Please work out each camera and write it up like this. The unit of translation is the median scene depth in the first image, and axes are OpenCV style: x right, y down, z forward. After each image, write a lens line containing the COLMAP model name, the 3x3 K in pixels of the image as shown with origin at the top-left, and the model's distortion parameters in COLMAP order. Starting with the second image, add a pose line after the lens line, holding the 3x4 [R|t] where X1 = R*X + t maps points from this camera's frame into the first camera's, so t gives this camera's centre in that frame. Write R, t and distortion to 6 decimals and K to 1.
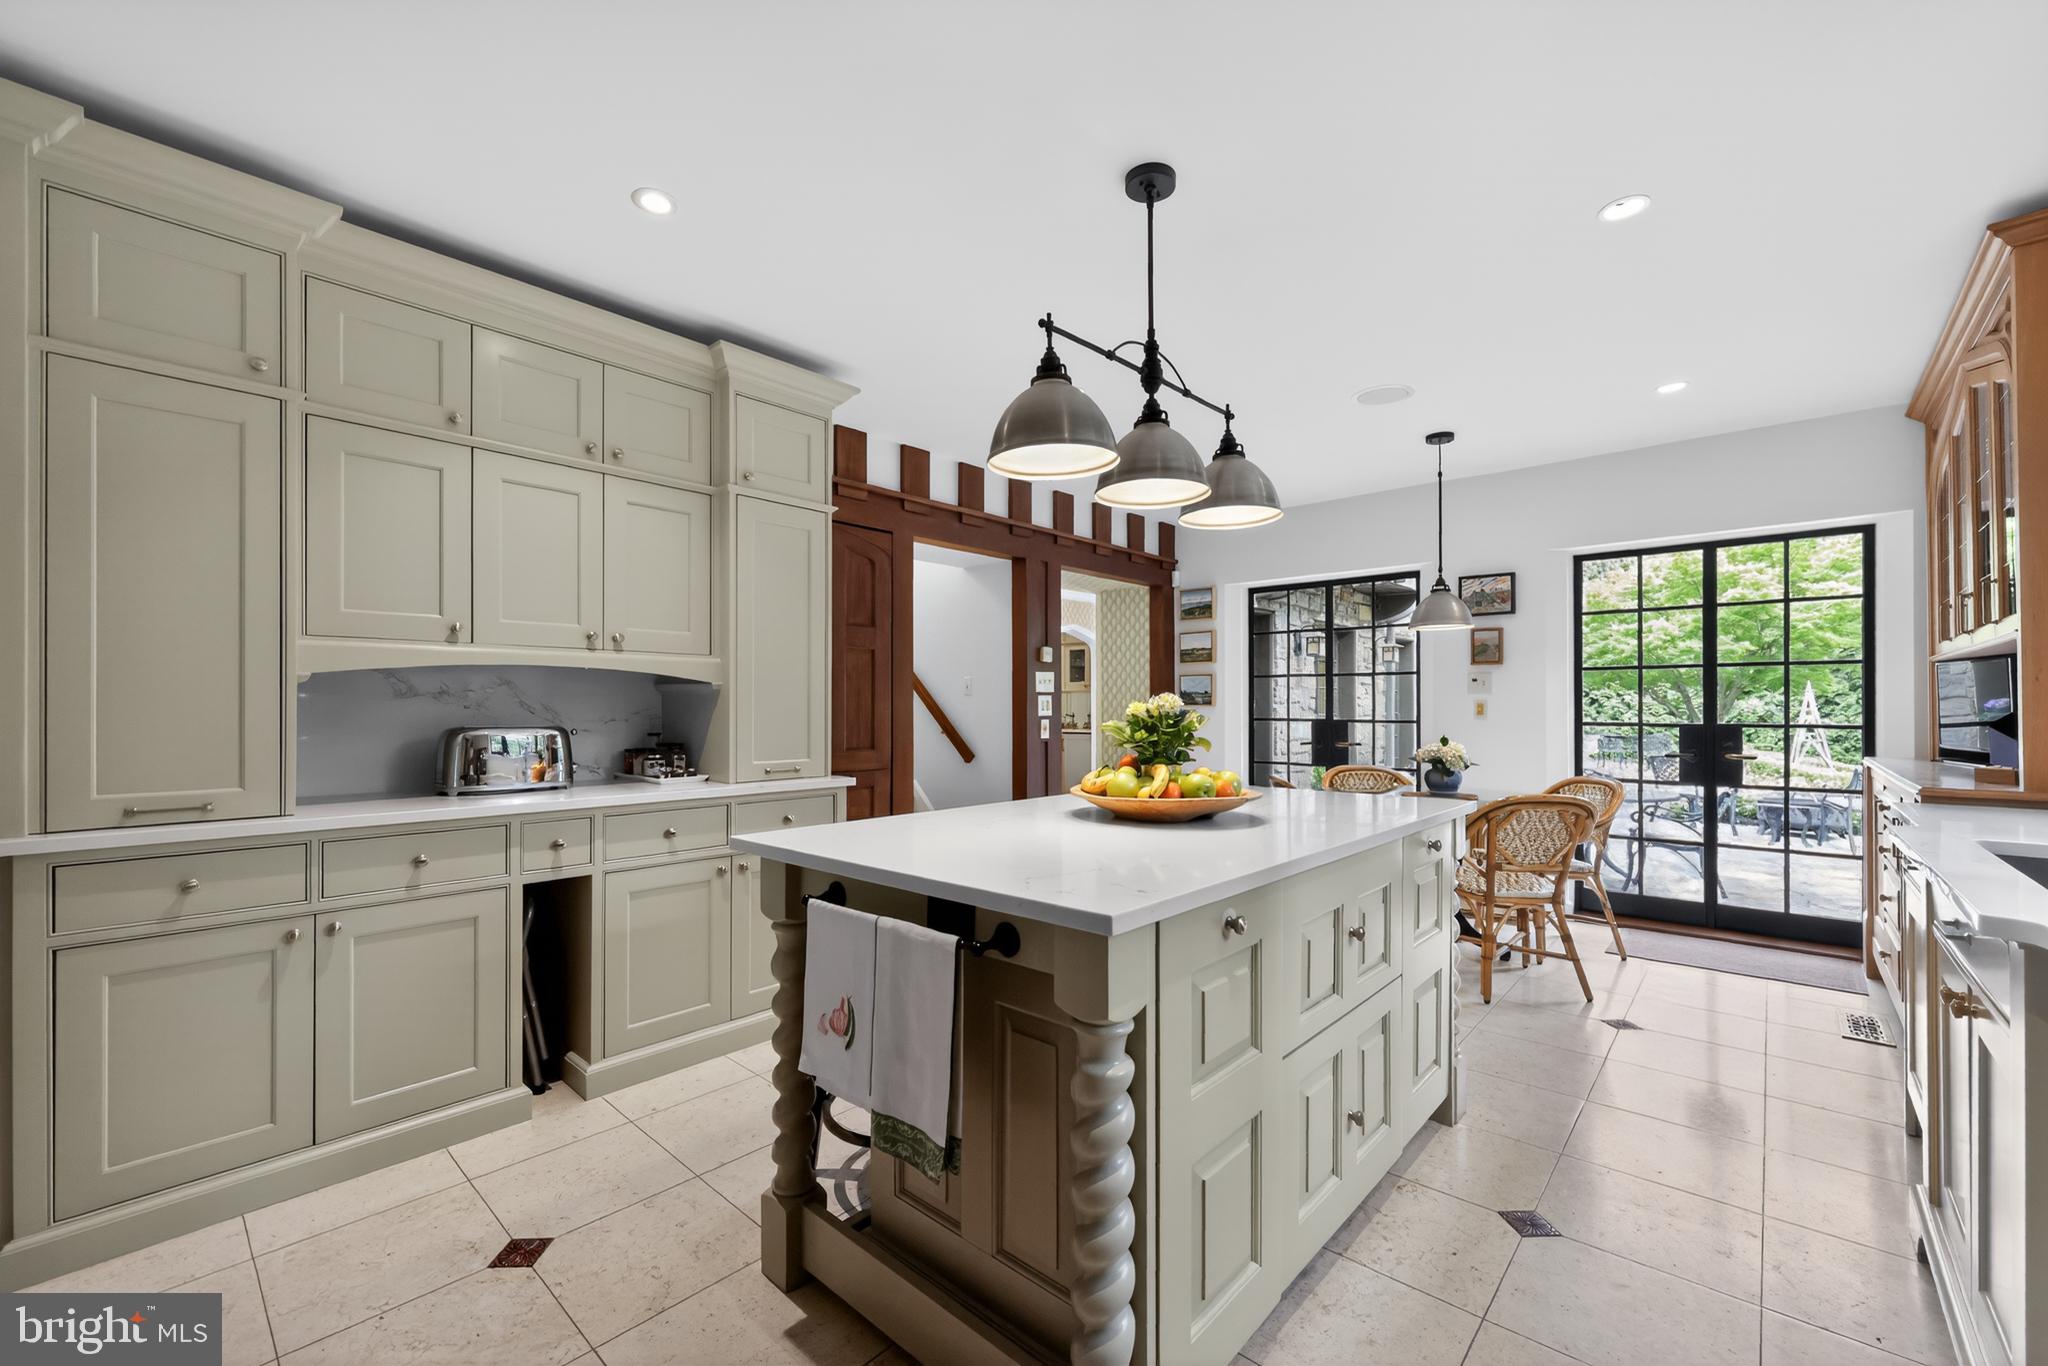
lens RADIAL K [[824.0, 0, 1020.4], [0, 824.0, 712.4], [0, 0, 1]] dist [-0.001072, -0.000157]
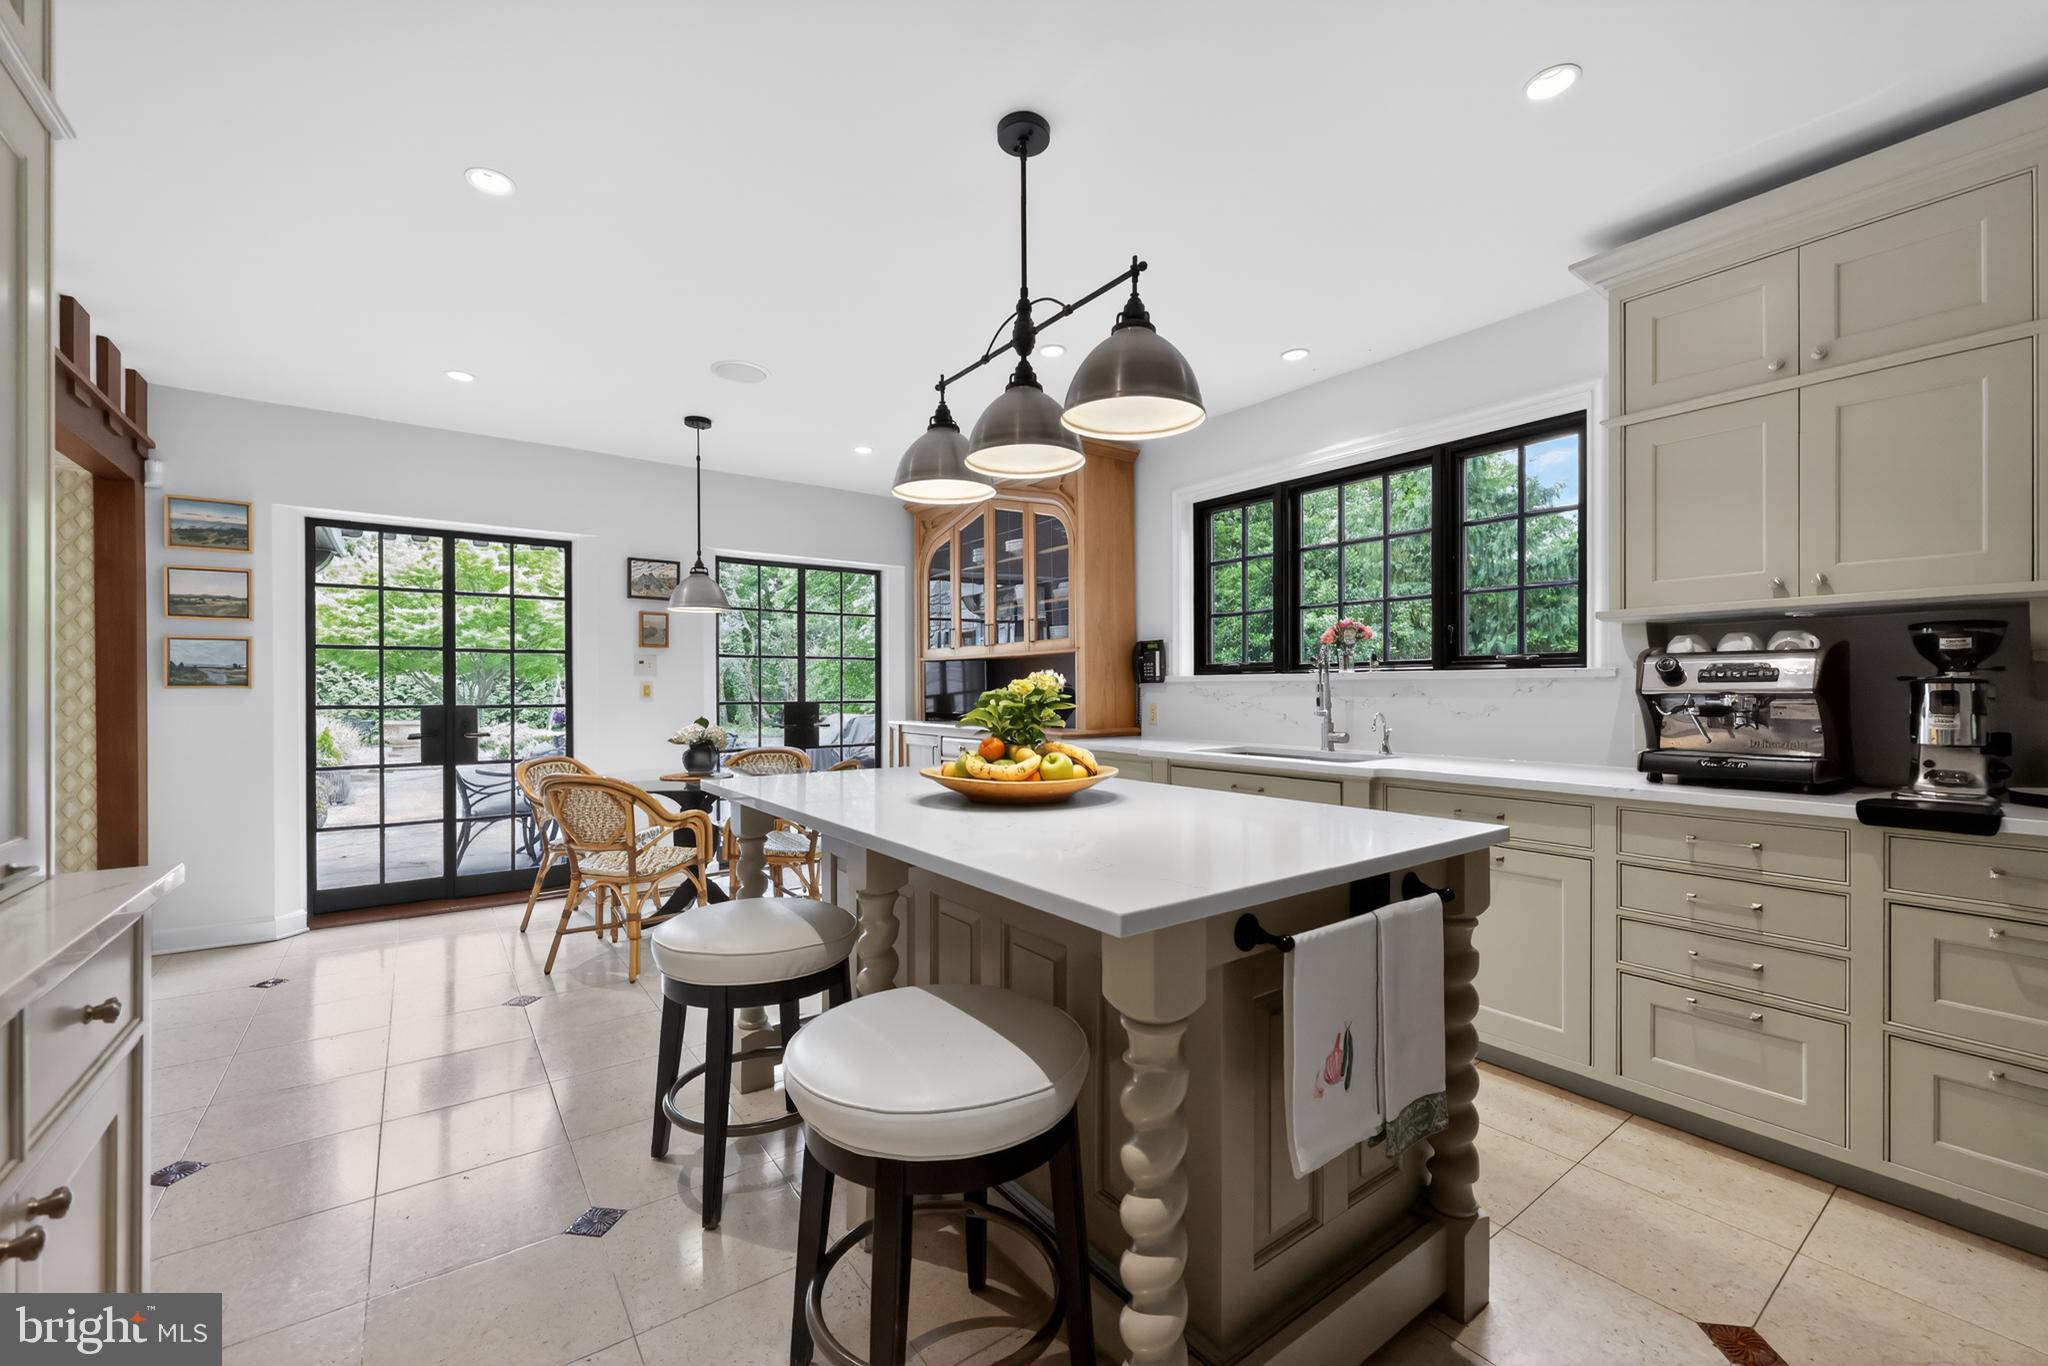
lens RADIAL K [[824.0, 0, 1020.2], [0, 824.0, 681.4], [0, 0, 1]] dist [-0.001072, -0.000157]
pose [[0.199617, 0.008063, 0.979841, -0.266789], [0.009684, 0.999901, -0.010201, -0.001011], [-0.979826, 0.011525, 0.199520, 0.278292]]
